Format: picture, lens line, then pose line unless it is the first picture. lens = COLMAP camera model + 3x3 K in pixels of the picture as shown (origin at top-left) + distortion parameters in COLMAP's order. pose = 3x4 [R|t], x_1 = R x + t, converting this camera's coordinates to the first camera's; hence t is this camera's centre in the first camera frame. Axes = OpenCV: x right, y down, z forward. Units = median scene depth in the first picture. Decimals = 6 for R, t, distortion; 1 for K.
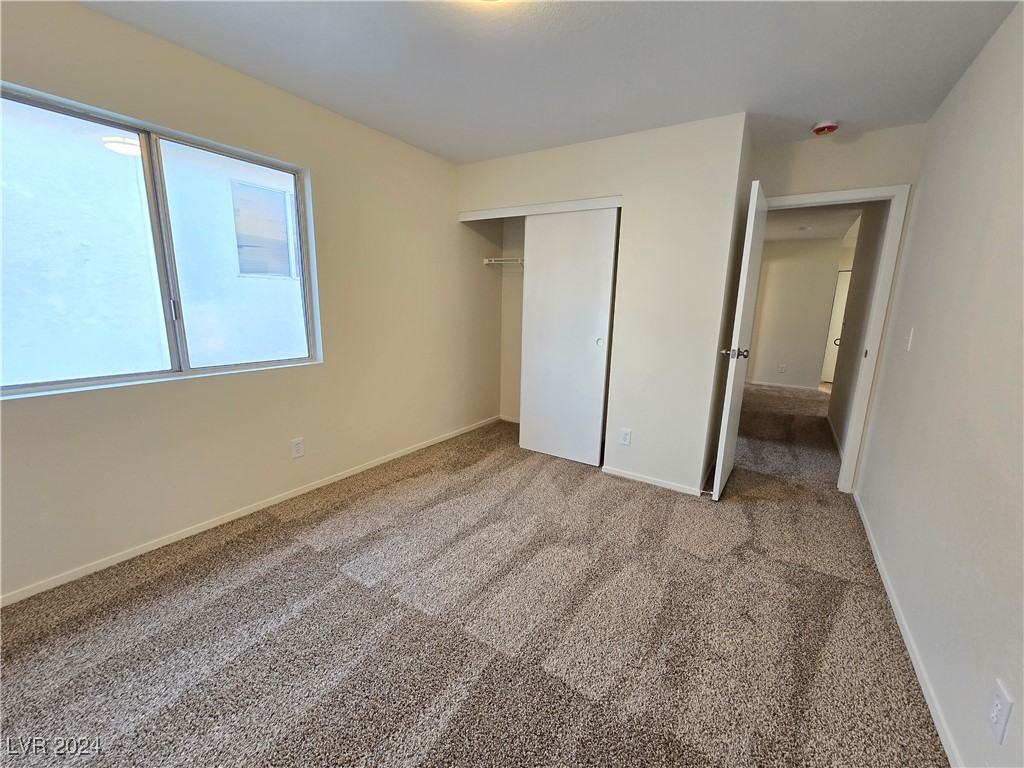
lens RADIAL K [[421.5, 0, 518.4], [0, 421.5, 390.5], [0, 0, 1]] dist [-0.000982, 0.000013]
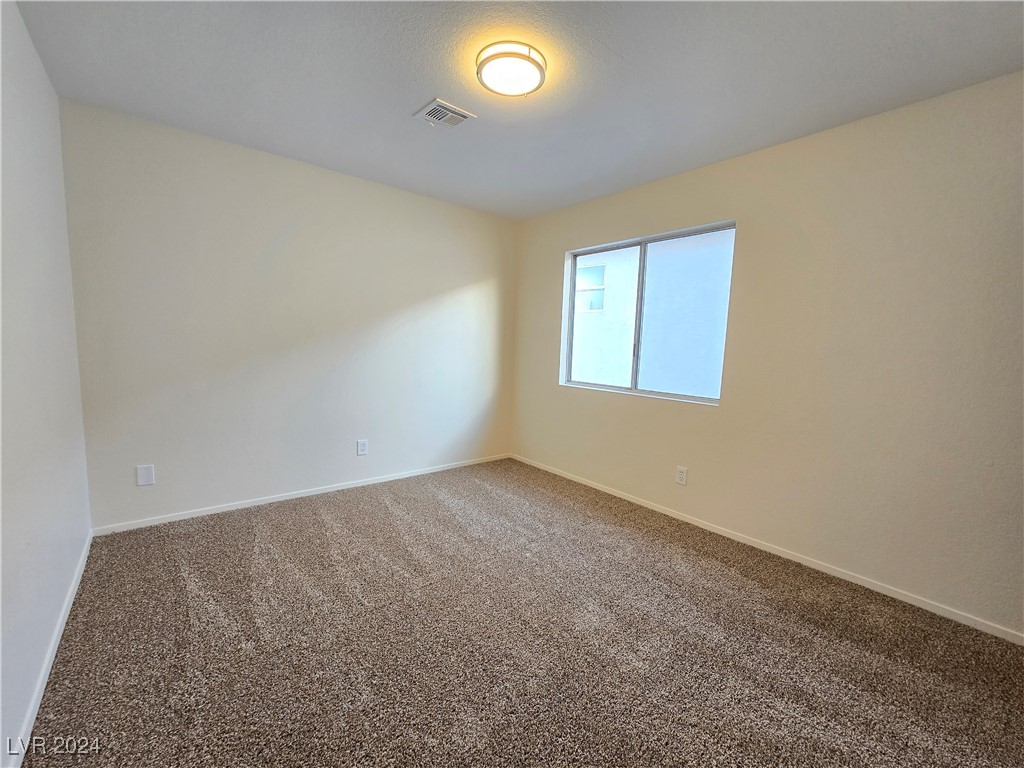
lens RADIAL K [[421.5, 0, 518.4], [0, 421.5, 390.5], [0, 0, 1]] dist [-0.000982, 0.000013]
pose [[-0.285861, 0.093810, -0.953668, 0.674716], [-0.233789, 0.958297, 0.164343, -0.170979], [0.929315, 0.269937, -0.252008, 0.870780]]
